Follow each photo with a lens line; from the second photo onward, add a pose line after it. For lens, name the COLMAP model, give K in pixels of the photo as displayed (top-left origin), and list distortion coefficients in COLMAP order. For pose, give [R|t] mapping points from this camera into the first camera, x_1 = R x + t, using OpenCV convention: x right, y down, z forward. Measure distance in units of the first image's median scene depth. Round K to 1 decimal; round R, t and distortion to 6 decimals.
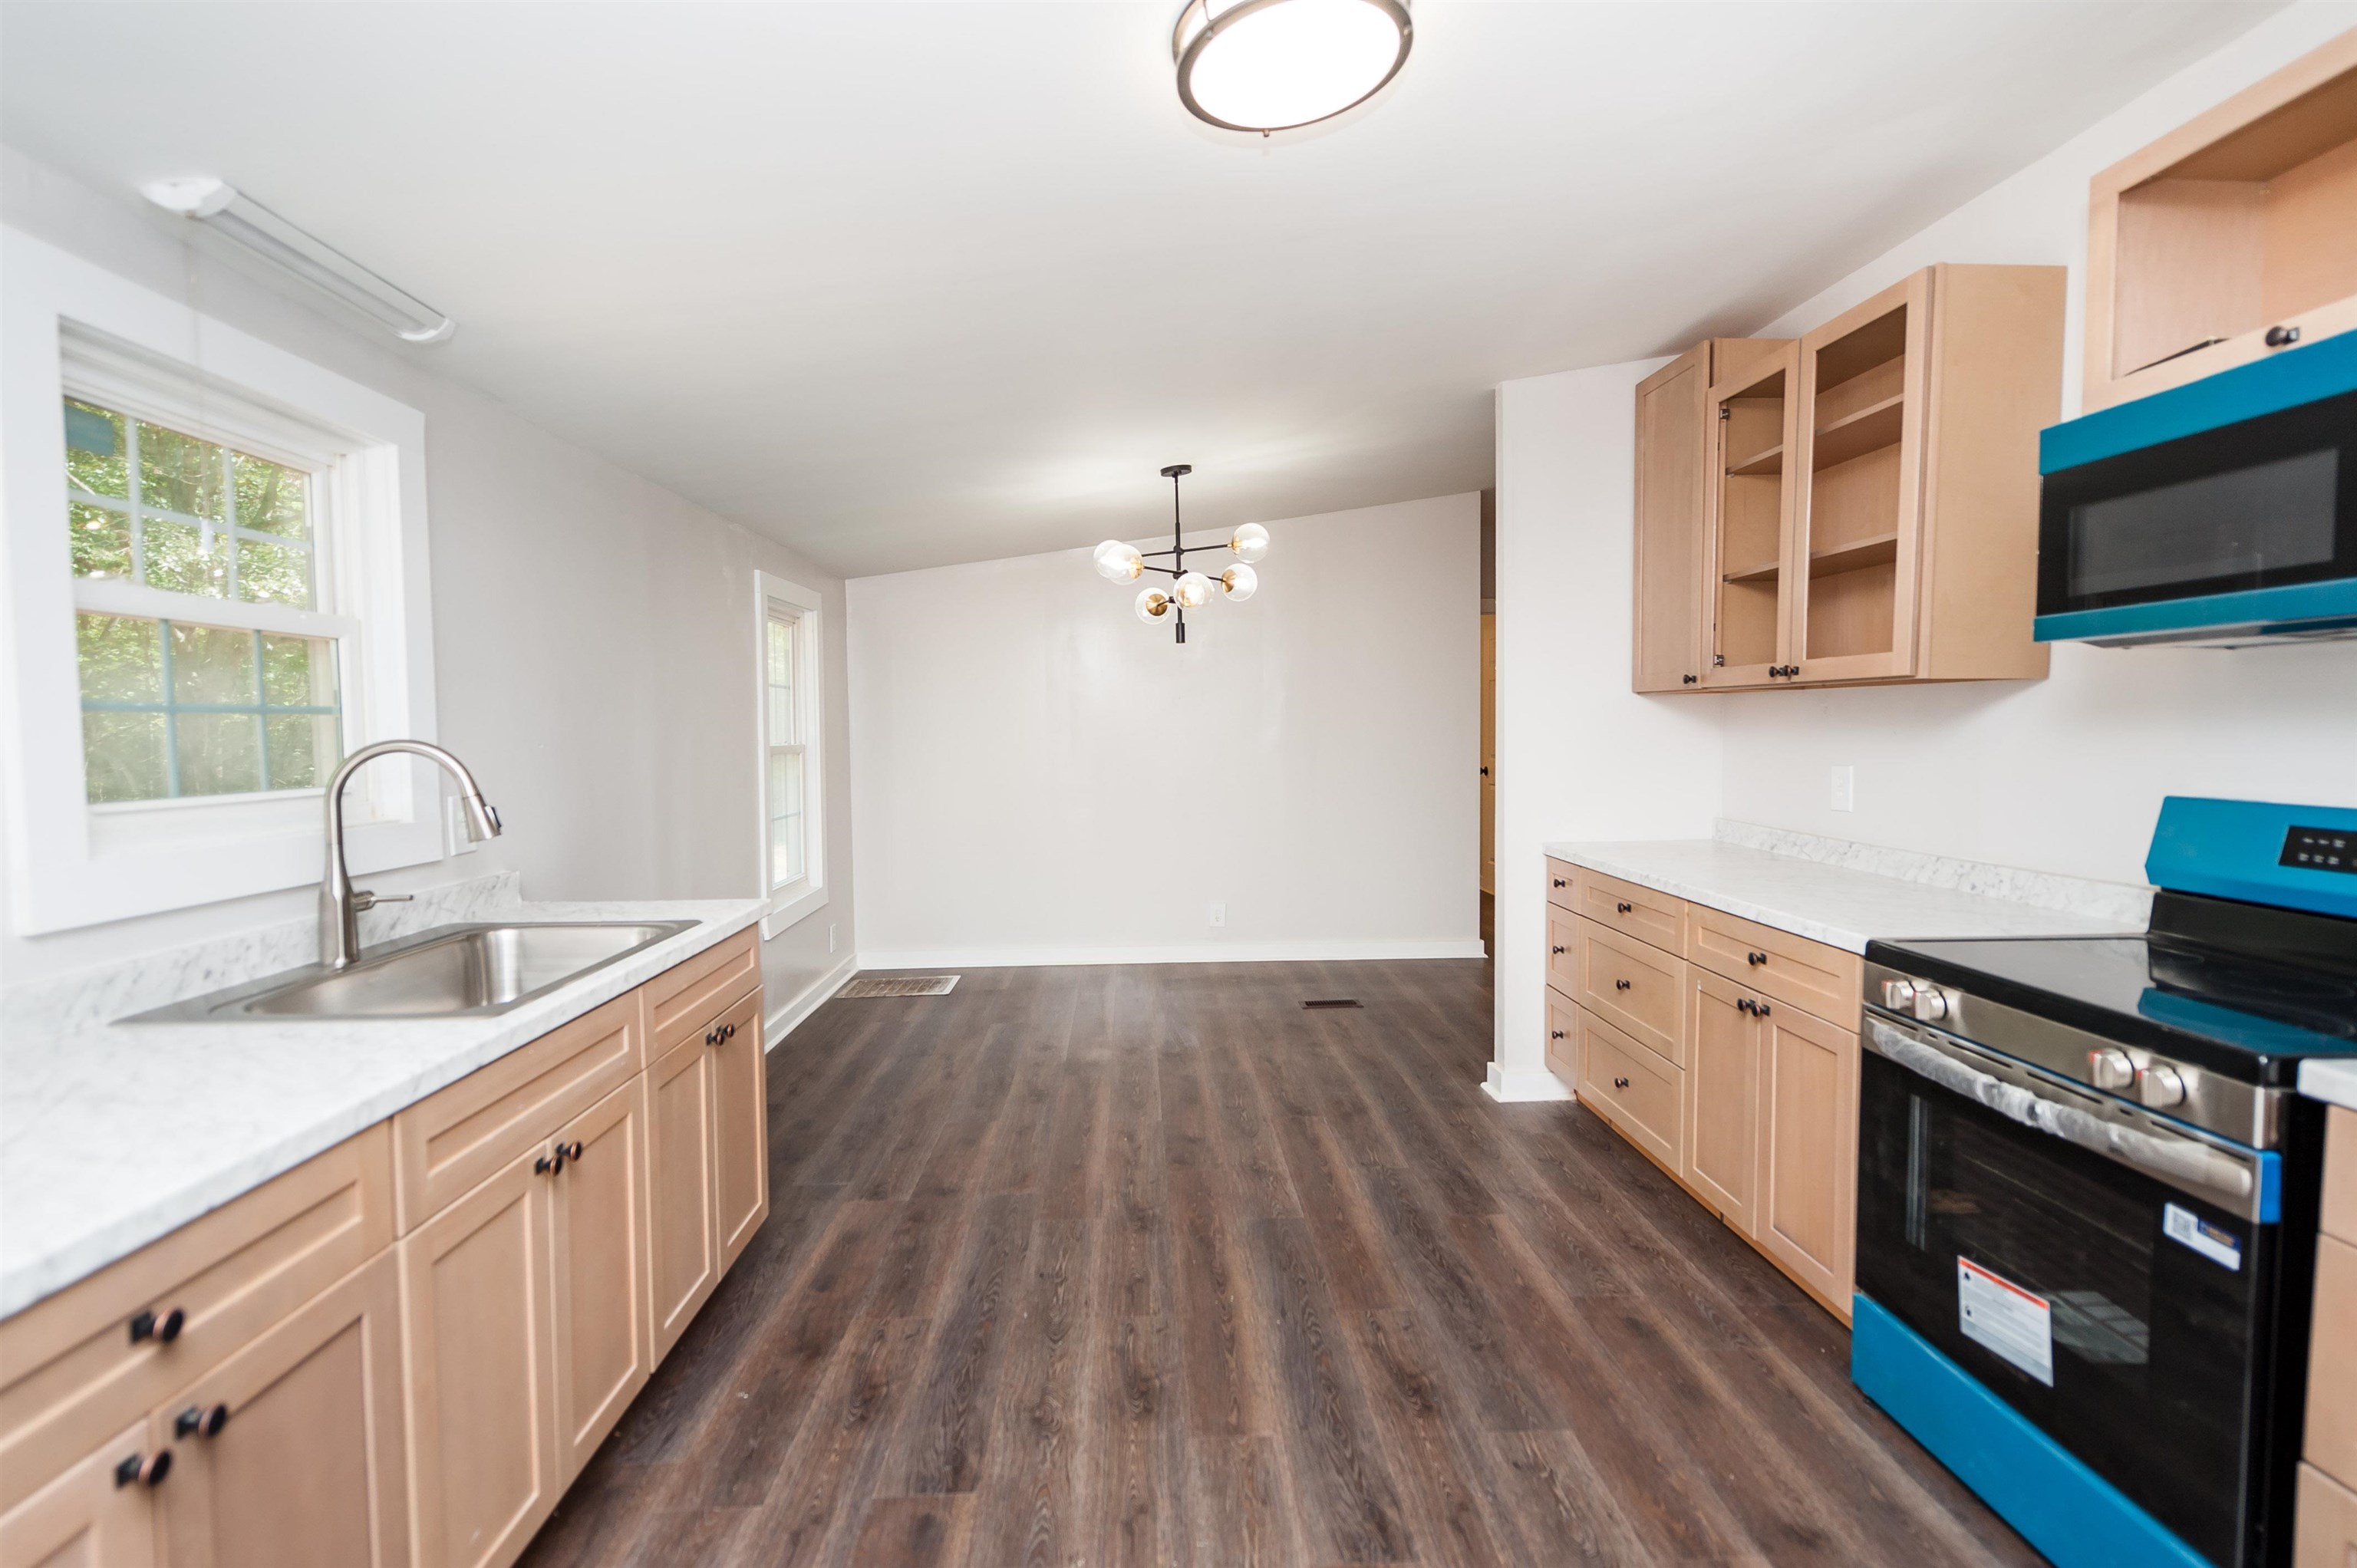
lens RADIAL K [[1101.5, 0, 1189.4], [0, 1101.5, 789.4], [0, 0, 1]] dist [0.018336, -0.008232]
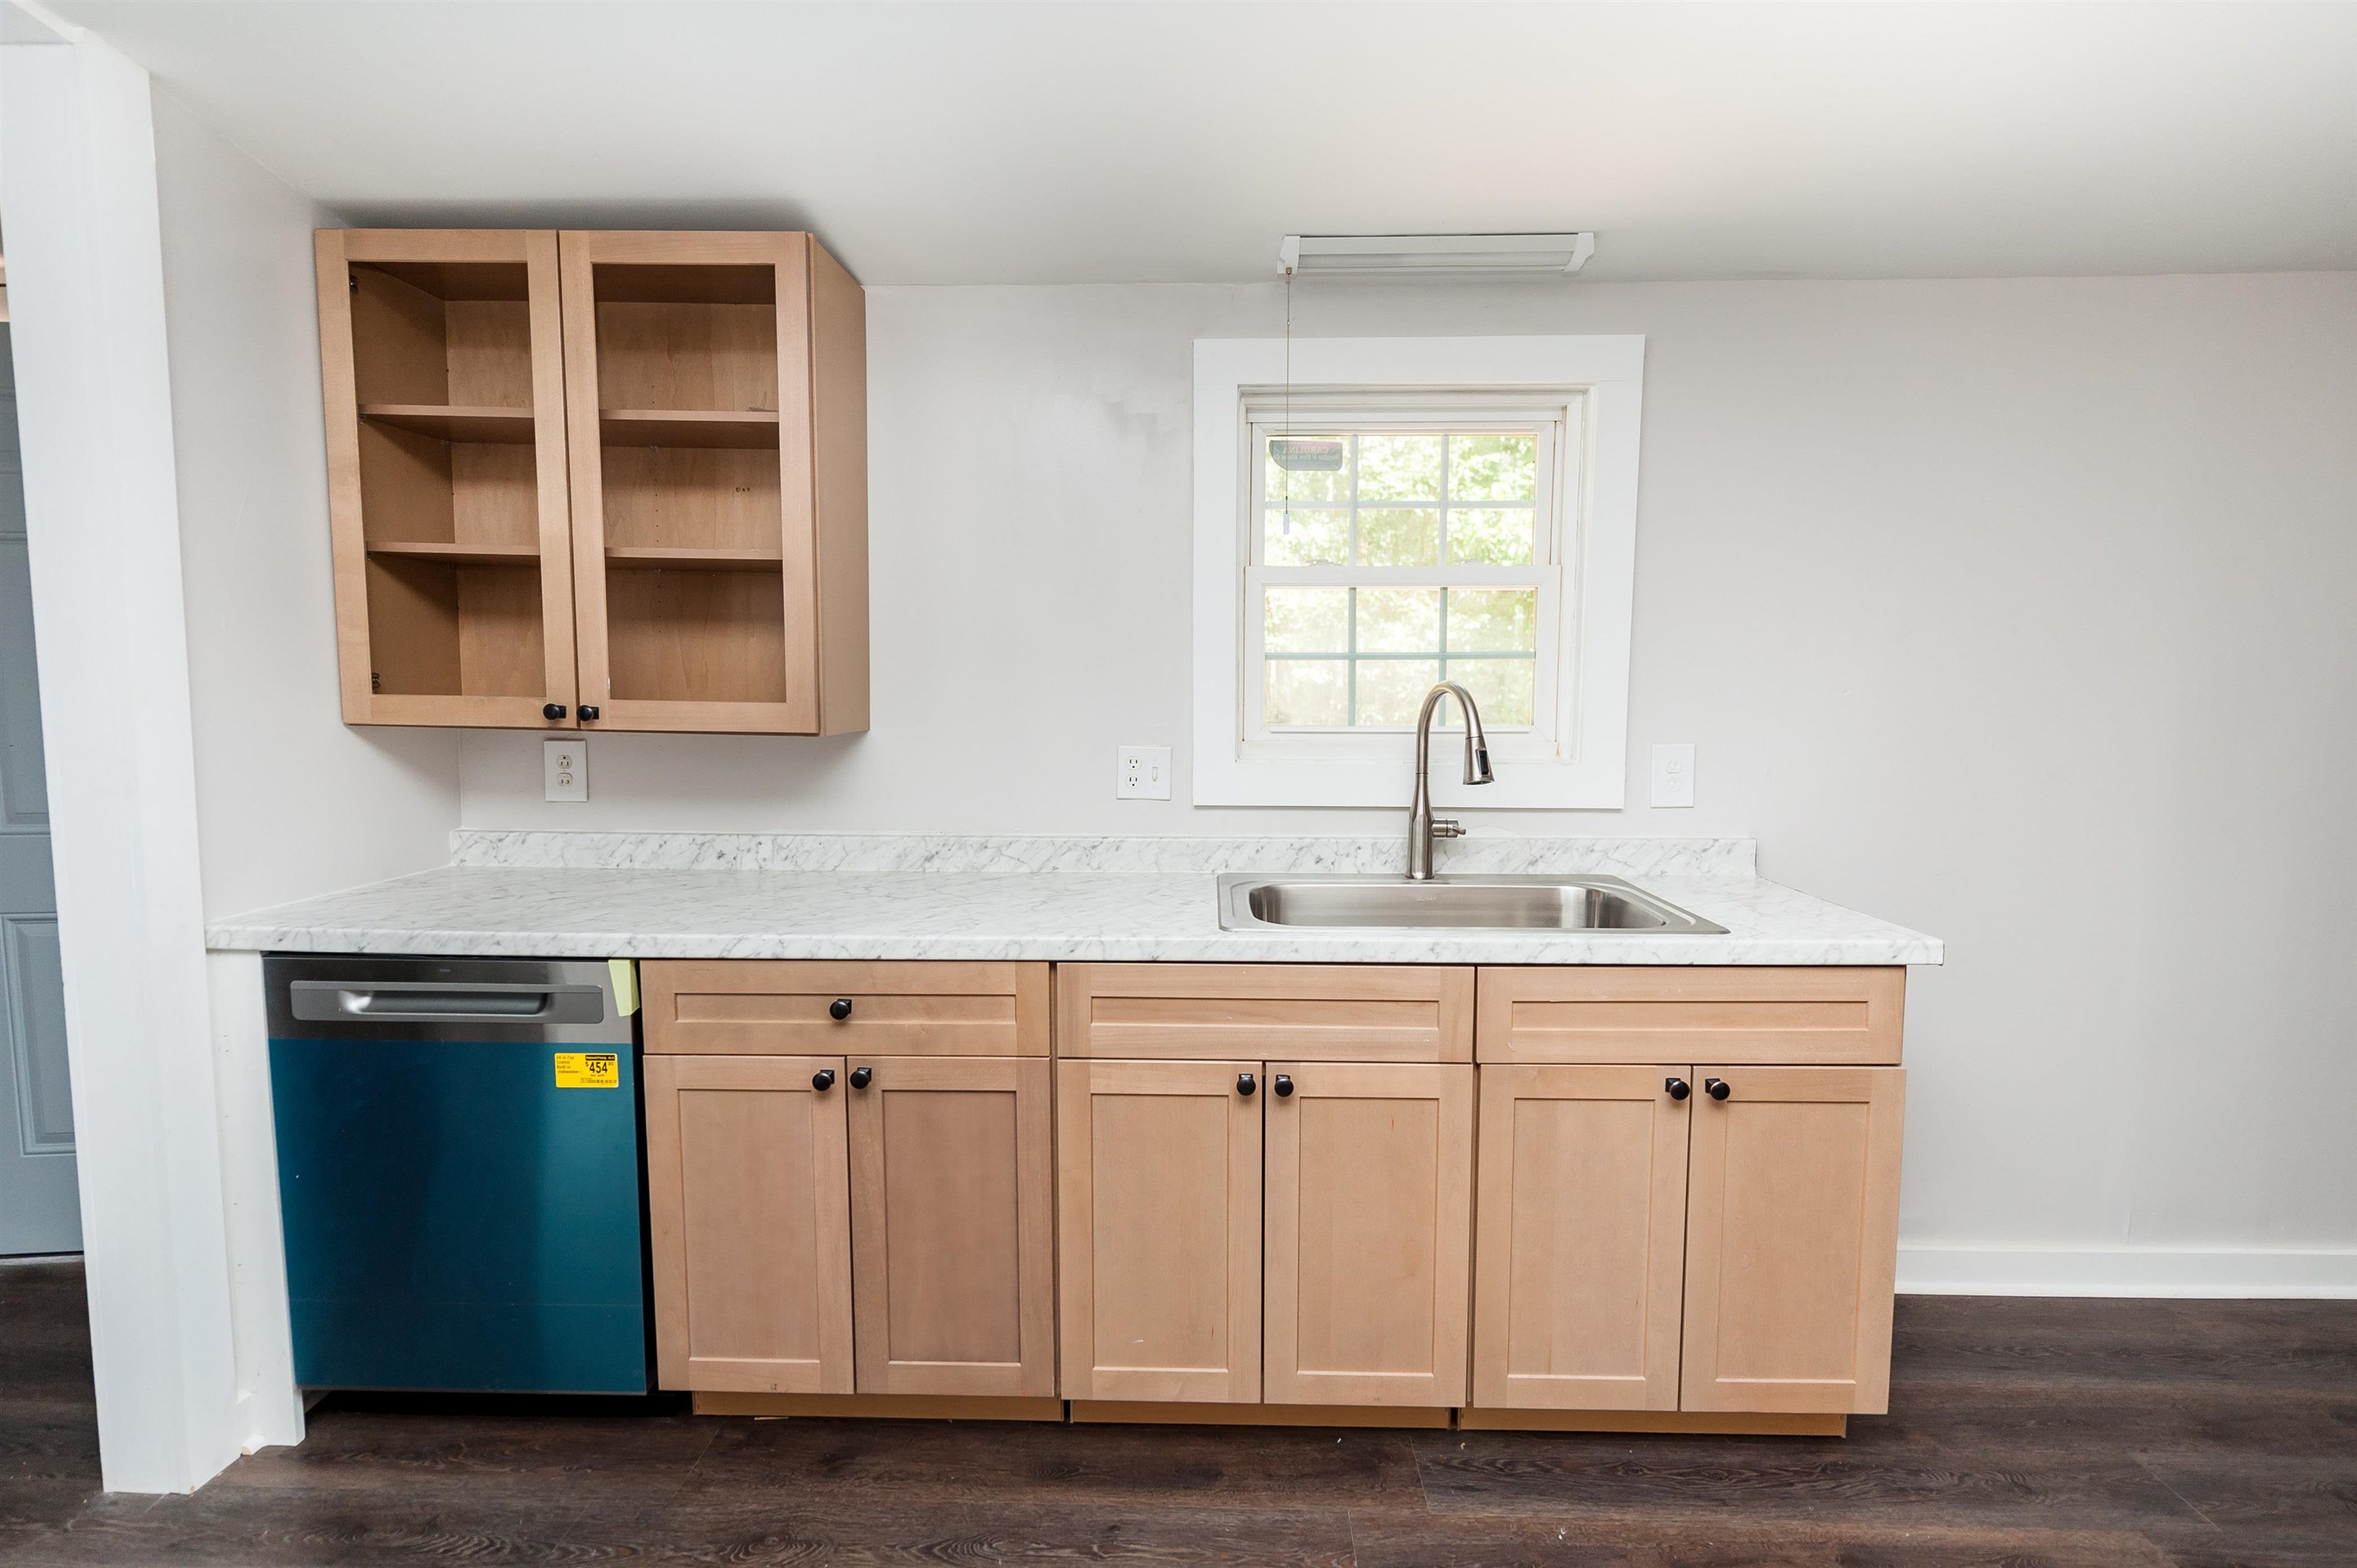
lens RADIAL K [[1101.5, 0, 1189.4], [0, 1101.5, 789.4], [0, 0, 1]] dist [0.018336, -0.008232]
pose [[-0.075742, 0.094991, -0.992593, 0.397626], [-0.055818, 0.993487, 0.099335, -0.035677], [0.995564, 0.062928, -0.069946, 0.913615]]
